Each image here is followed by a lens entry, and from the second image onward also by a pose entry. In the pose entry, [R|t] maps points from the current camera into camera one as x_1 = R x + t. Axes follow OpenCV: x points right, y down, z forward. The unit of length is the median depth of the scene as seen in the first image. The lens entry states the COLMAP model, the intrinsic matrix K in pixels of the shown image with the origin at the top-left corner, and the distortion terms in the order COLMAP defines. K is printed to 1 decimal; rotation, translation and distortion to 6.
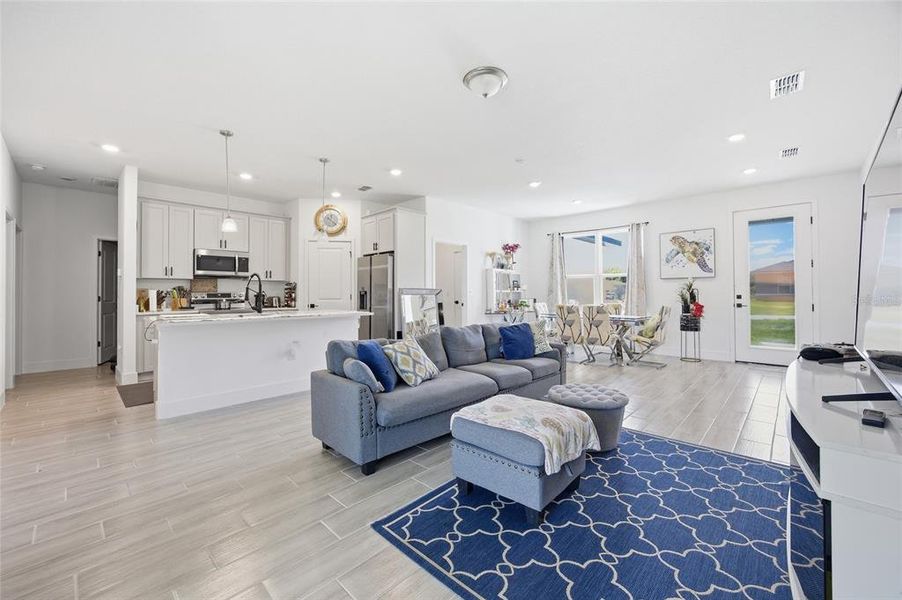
lens RADIAL K [[360.7, 0, 447.9], [0, 360.7, 289.6], [0, 0, 1]] dist [-0.010204, 0.000313]
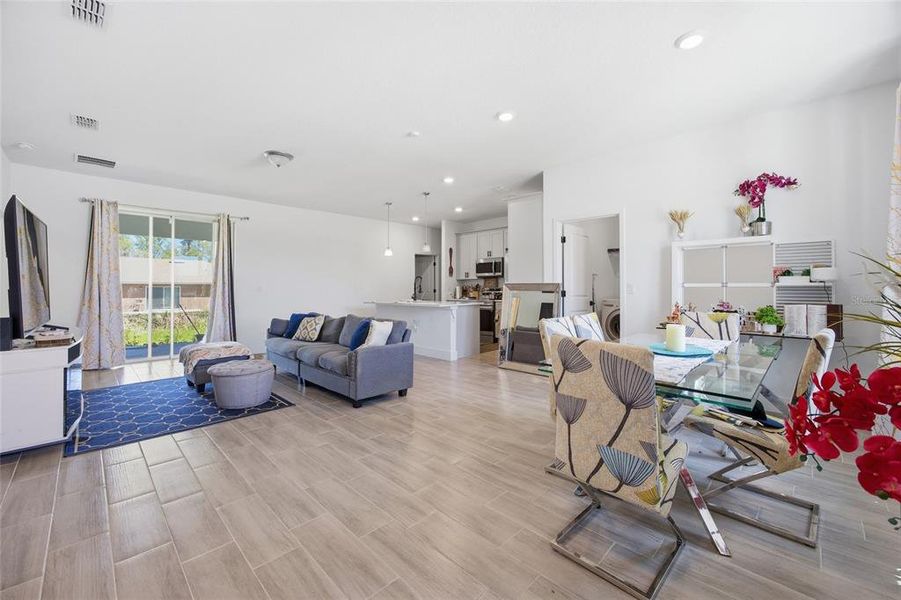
lens RADIAL K [[371.5, 0, 452.3], [0, 371.5, 280.6], [0, 0, 1]] dist [-0.002539, 0.008633]
pose [[-0.013062, -0.019410, -0.999726, 0.822857], [0.014265, 0.999706, -0.019596, 0.006239], [0.999813, -0.014517, -0.012781, 0.842268]]
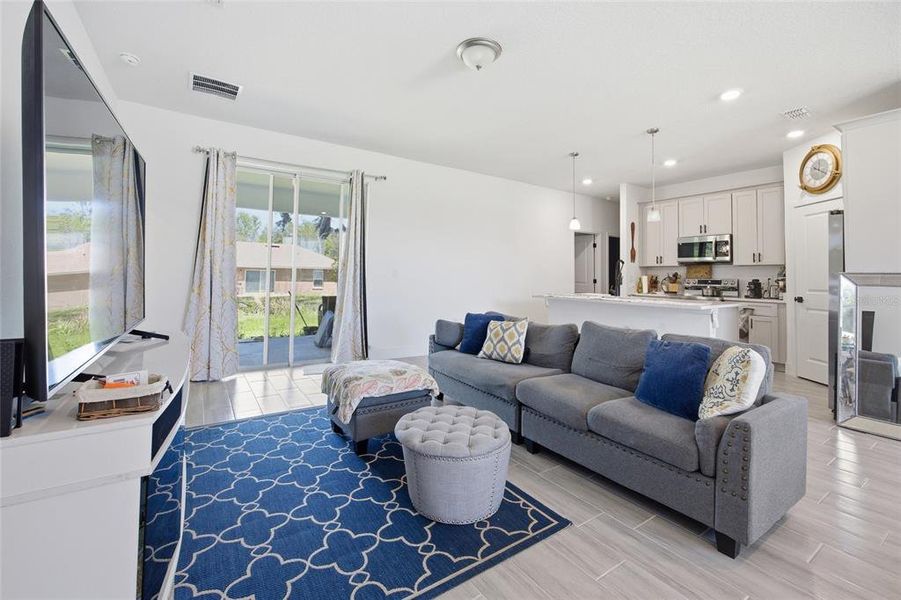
lens RADIAL K [[391.9, 0, 460.2], [0, 391.9, 258.1], [0, 0, 1]] dist [-0.003560, -0.000122]
pose [[-0.192875, -0.048496, -0.980024, 0.522749], [-0.006214, 0.998818, -0.048203, 0.006471], [0.981204, -0.003207, -0.192949, 0.539368]]
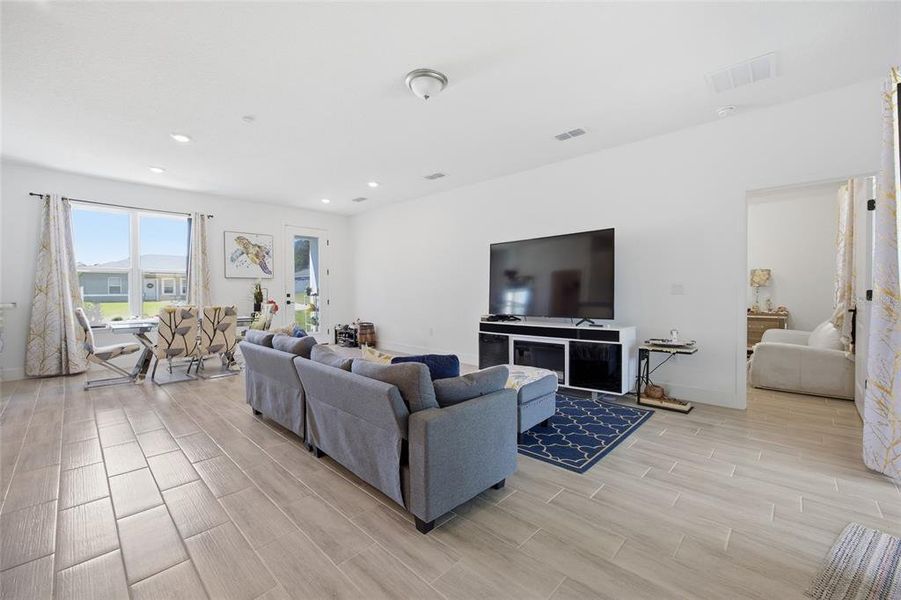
lens RADIAL K [[370.5, 0, 450.1], [0, 370.5, 296.9], [0, 0, 1]] dist [0.000491, 0.000082]
pose [[0.007907, -0.011740, 0.999900, -0.449453], [-0.006640, 0.999908, 0.011793, 0.006443], [-0.999947, -0.006732, 0.007829, 0.431033]]
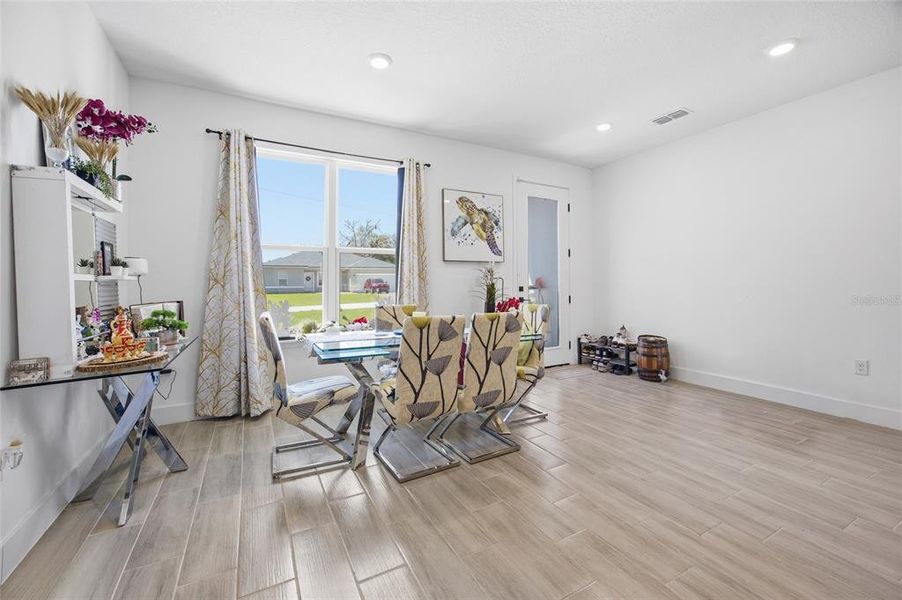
lens RADIAL K [[373.1, 0, 450.8], [0, 373.1, 280.3], [0, 0, 1]] dist [-0.013865, 0.000095]
pose [[0.310429, 0.010976, 0.950533, -0.016005], [-0.005433, 0.999937, -0.009772, 0.010225], [-0.950581, -0.002130, 0.310469, 0.882421]]
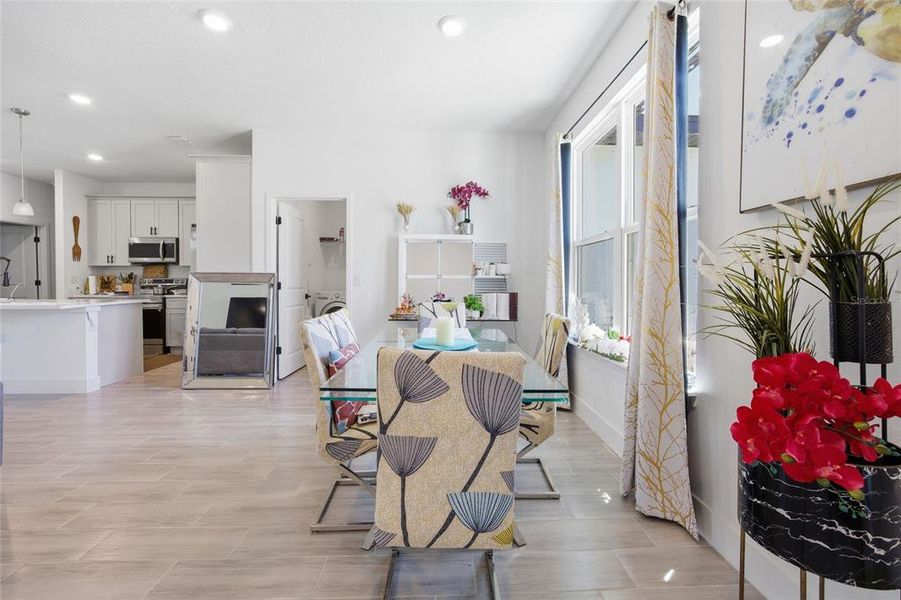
lens RADIAL K [[370.7, 0, 451.0], [0, 370.7, 288.6], [0, 0, 1]] dist [-0.020955, 0.009519]
pose [[0.716956, 0.017948, -0.696887, 0.690829], [0.004977, 0.999511, 0.030863, 0.008350], [0.697100, -0.025596, 0.716517, 0.810907]]
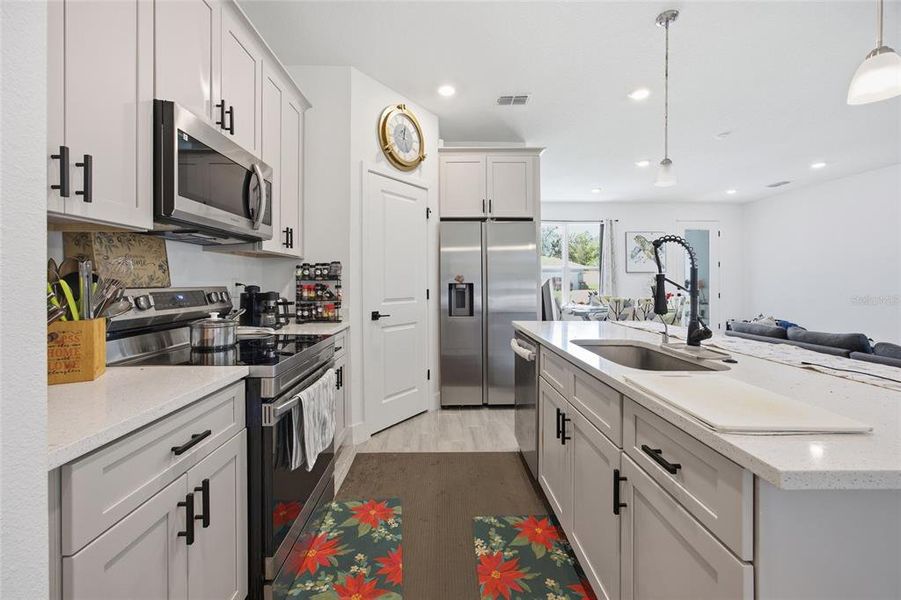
lens RADIAL K [[372.7, 0, 450.3], [0, 372.7, 280.3], [0, 0, 1]] dist [-0.013865, 0.000095]
pose [[0.704031, 0.006528, 0.710140, -0.686034], [-0.009247, 0.999957, -0.000024, -0.000439], [-0.710109, -0.006549, 0.704061, 0.643494]]
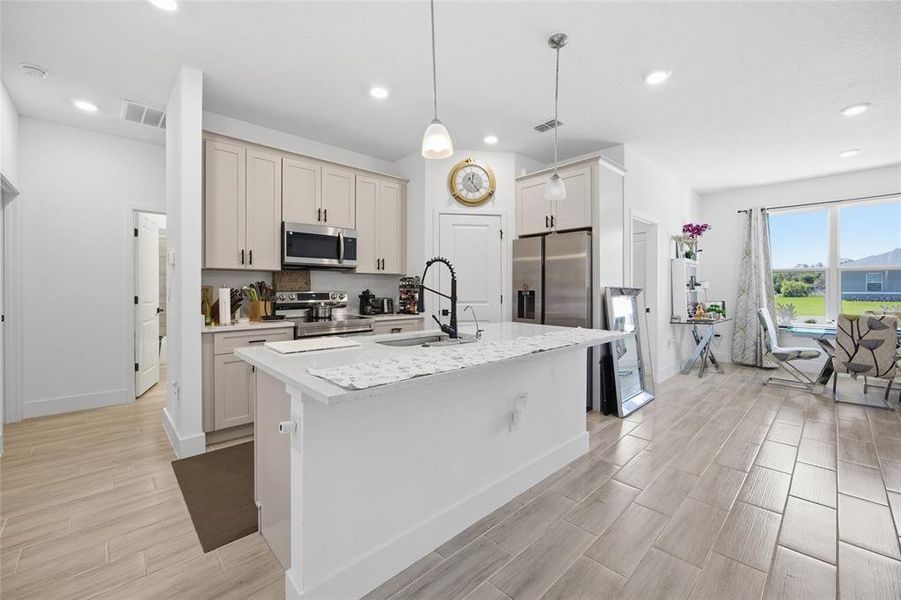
lens RADIAL K [[370.7, 0, 451.0], [0, 370.7, 288.6], [0, 0, 1]] dist [-0.020955, 0.009519]
pose [[0.999034, 0.005902, -0.043540, -0.358257], [-0.005444, 0.999929, 0.010627, -0.006155], [0.043599, -0.010380, 0.998995, 0.345398]]
